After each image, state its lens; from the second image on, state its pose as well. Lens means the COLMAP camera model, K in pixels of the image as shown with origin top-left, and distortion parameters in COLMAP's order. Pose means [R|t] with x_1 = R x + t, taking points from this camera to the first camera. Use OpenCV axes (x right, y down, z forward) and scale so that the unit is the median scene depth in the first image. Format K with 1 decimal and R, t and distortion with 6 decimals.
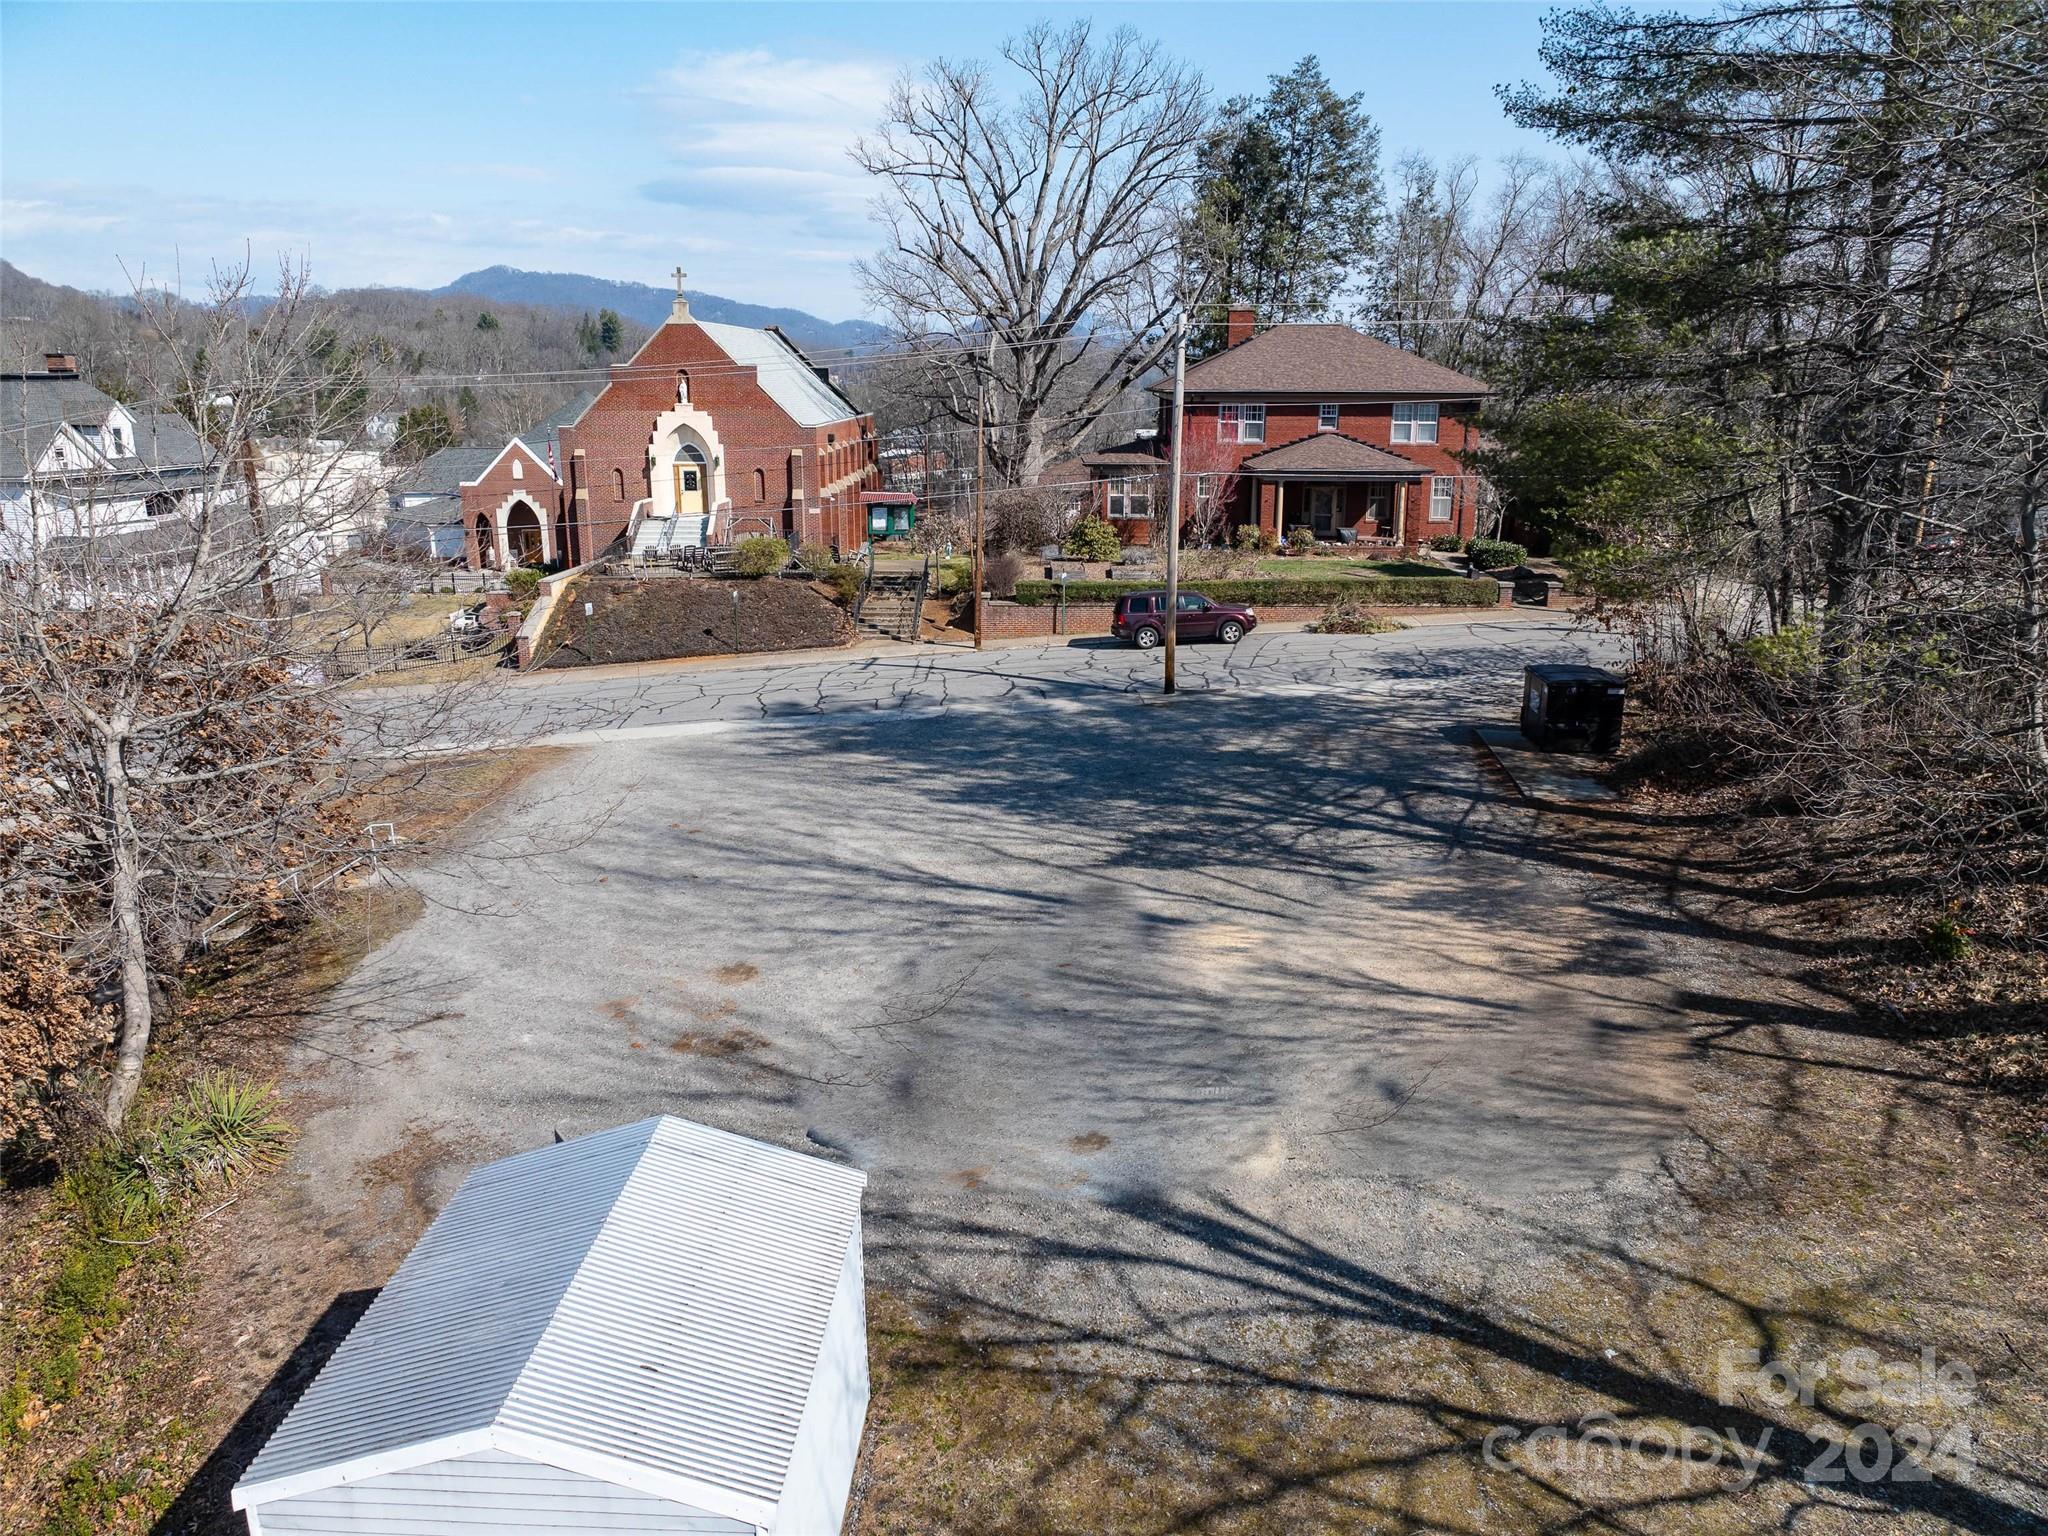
lens RADIAL K [[1452.0, 0, 1023.9], [0, 1452.0, 766.3], [0, 0, 1]] dist [-0.047965, 0.012477]
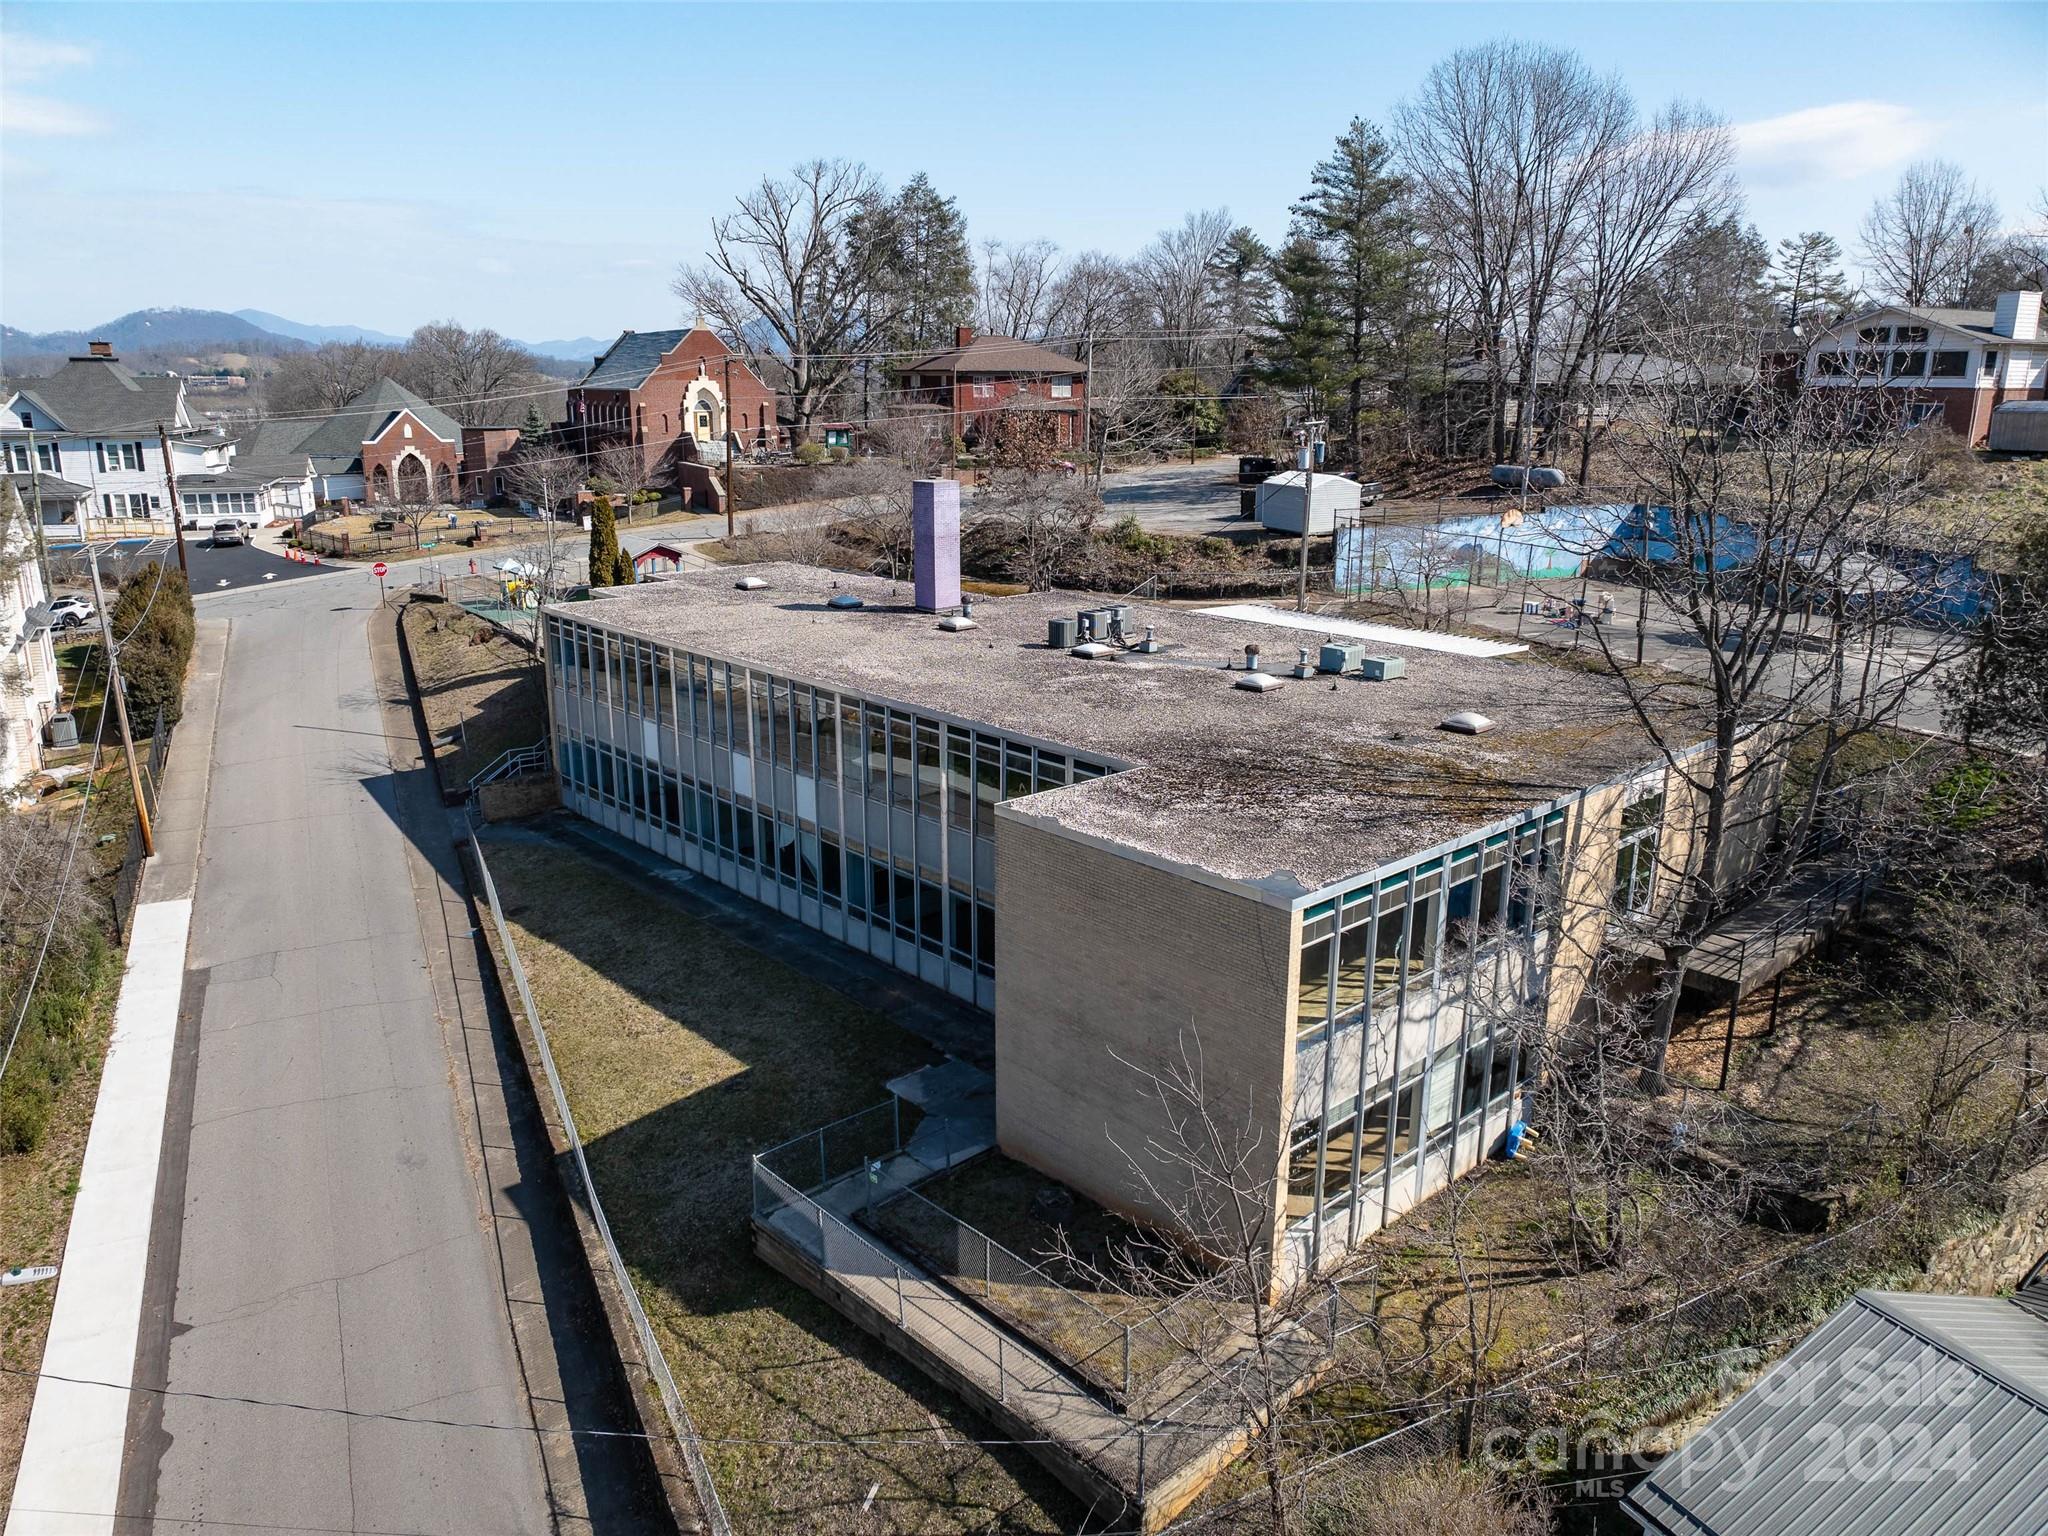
lens RADIAL K [[1452.0, 0, 1022.6], [0, 1452.0, 770.2], [0, 0, 1]] dist [-0.047965, 0.012477]
pose [[0.874921, -0.125368, 0.467757, -0.762739], [0.123683, 0.991723, 0.034458, 0.206419], [-0.468205, 0.027705, 0.883185, -0.701484]]
